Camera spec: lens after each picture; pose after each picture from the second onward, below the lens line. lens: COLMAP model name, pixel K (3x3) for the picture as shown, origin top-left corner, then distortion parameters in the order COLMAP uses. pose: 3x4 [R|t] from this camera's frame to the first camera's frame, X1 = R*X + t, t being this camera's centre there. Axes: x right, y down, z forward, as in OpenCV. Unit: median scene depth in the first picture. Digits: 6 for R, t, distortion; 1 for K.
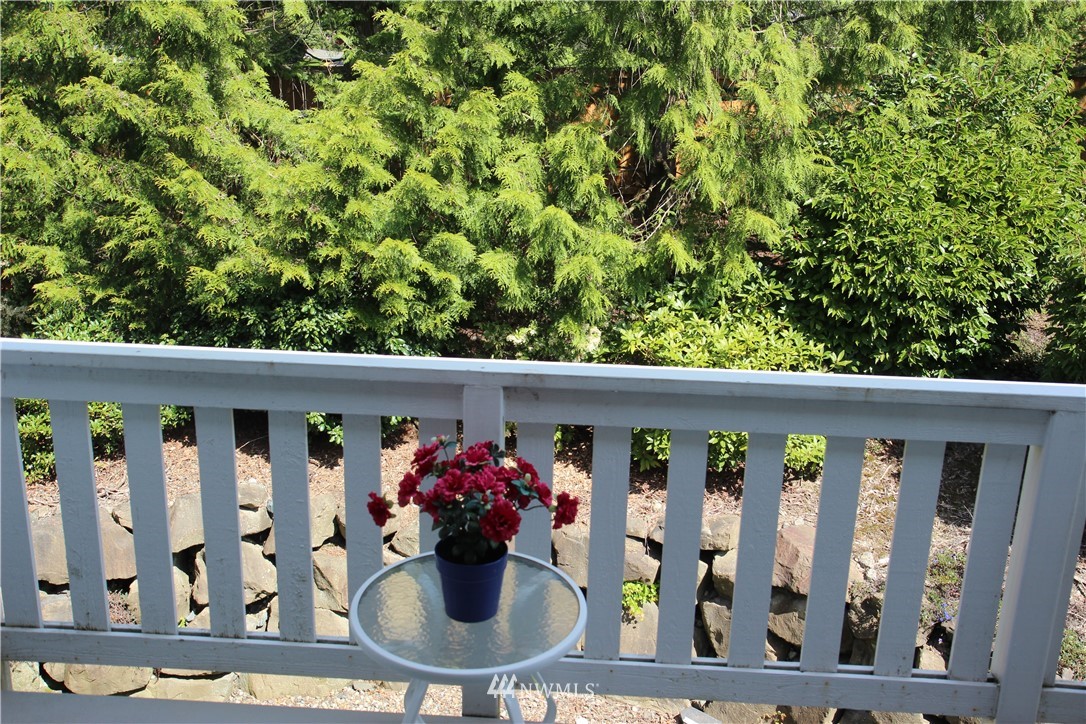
lens RADIAL K [[1012.5, 0, 543.0], [0, 1012.5, 362.0], [0, 0, 1]] dist [-0.057387, 0.235706]
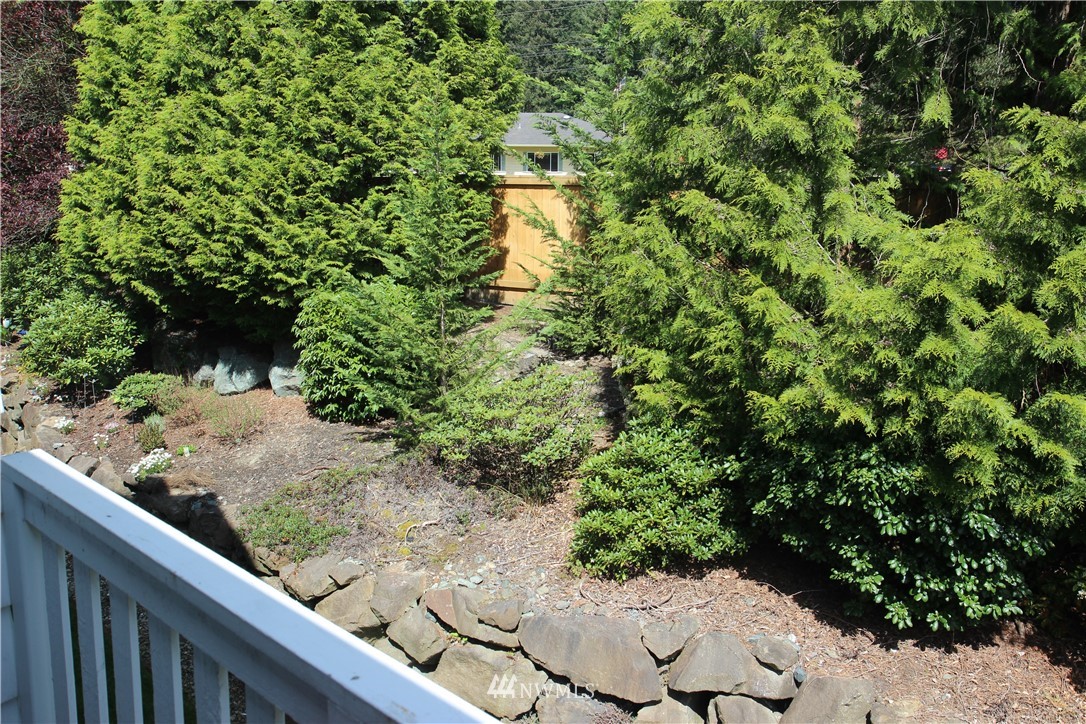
lens RADIAL K [[1012.5, 0, 543.0], [0, 1012.5, 362.0], [0, 0, 1]] dist [-0.057387, 0.235706]
pose [[0.737896, 0.114799, -0.665079, 0.117085], [-0.179380, 0.983344, -0.029285, -0.056848], [0.650640, 0.140911, 0.746198, 0.179076]]
